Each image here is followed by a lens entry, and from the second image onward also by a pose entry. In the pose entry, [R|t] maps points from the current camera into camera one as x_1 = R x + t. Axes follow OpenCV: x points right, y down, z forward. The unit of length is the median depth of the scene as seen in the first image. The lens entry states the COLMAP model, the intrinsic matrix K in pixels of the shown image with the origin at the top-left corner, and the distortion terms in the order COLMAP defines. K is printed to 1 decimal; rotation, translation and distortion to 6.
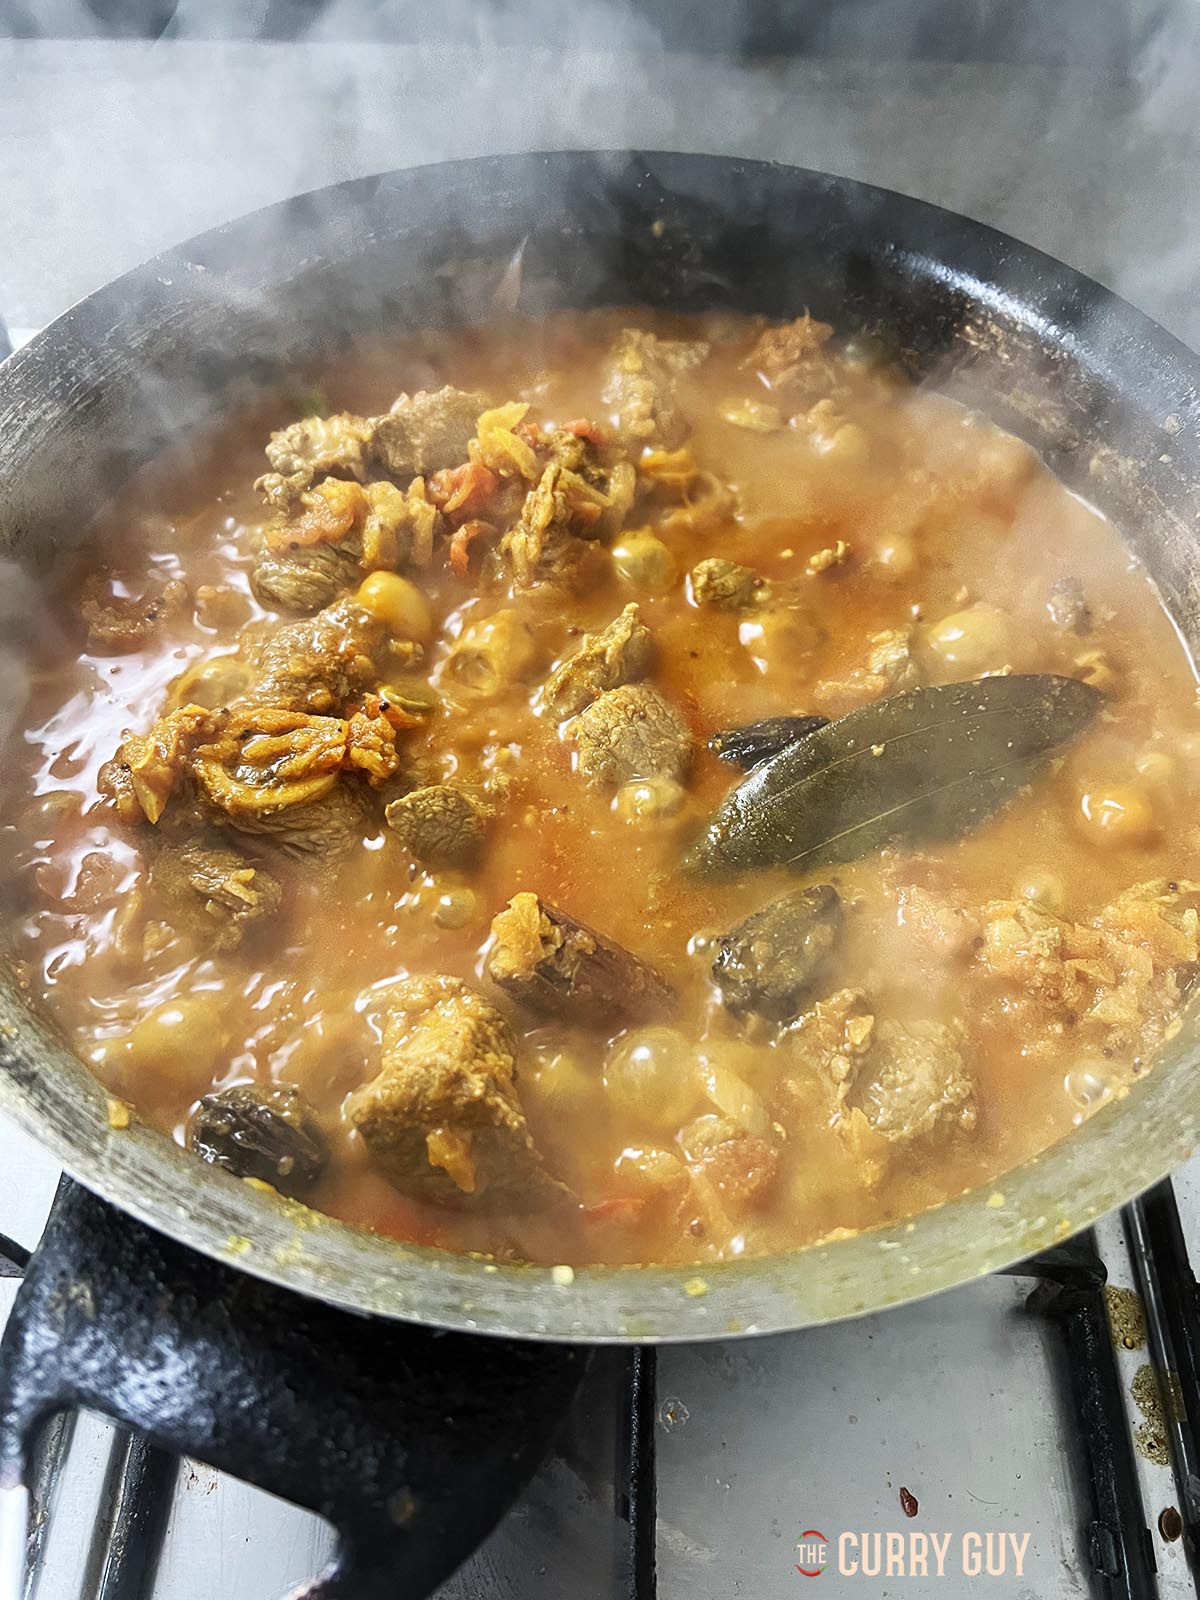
lens RADIAL K [[1227.9, 0, 599.9], [0, 1227.9, 790.9], [0, 0, 1]] dist [-0.002306, 0.006443]
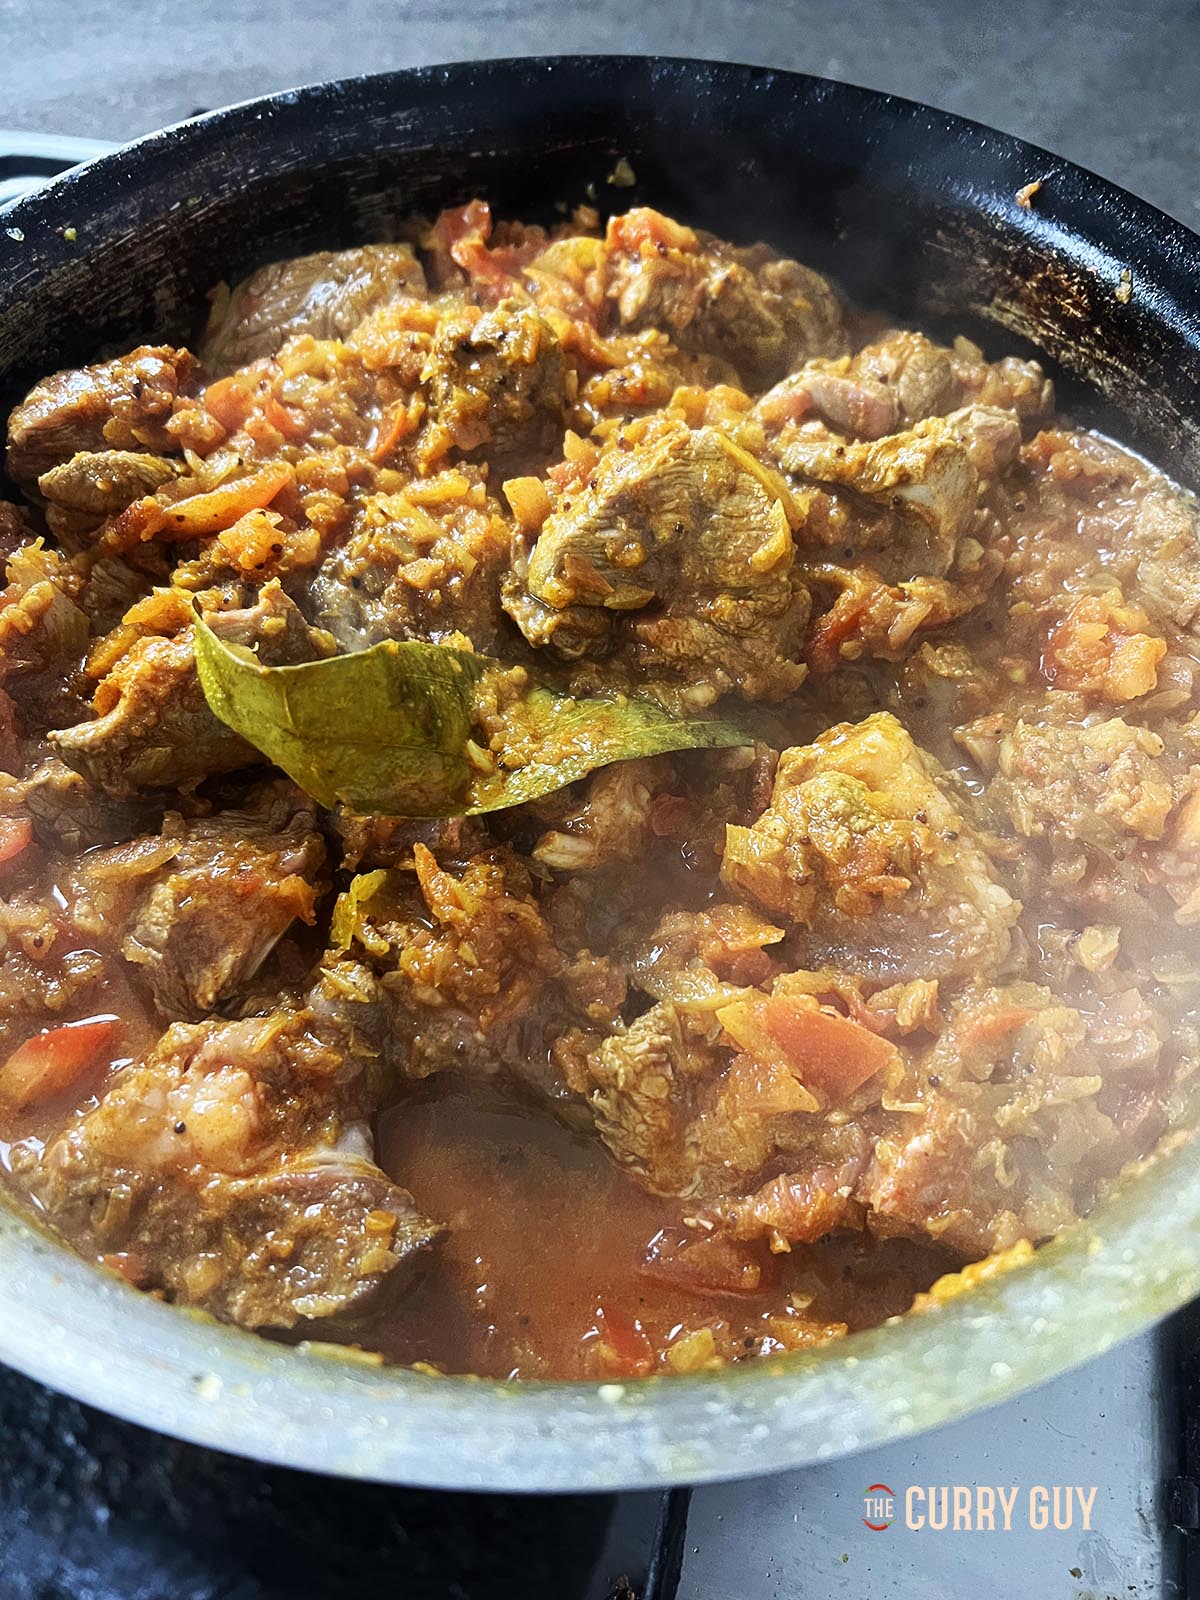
lens RADIAL K [[1248.0, 0, 600.0], [0, 1248.0, 800.0], [0, 0, 1]] dist [0.003855, -0.004524]
pose [[0.996121, -0.080593, 0.035332, -0.015913], [0.079998, 0.996634, 0.017940, -0.009103], [-0.036659, -0.015044, 0.999215, 0.184594]]
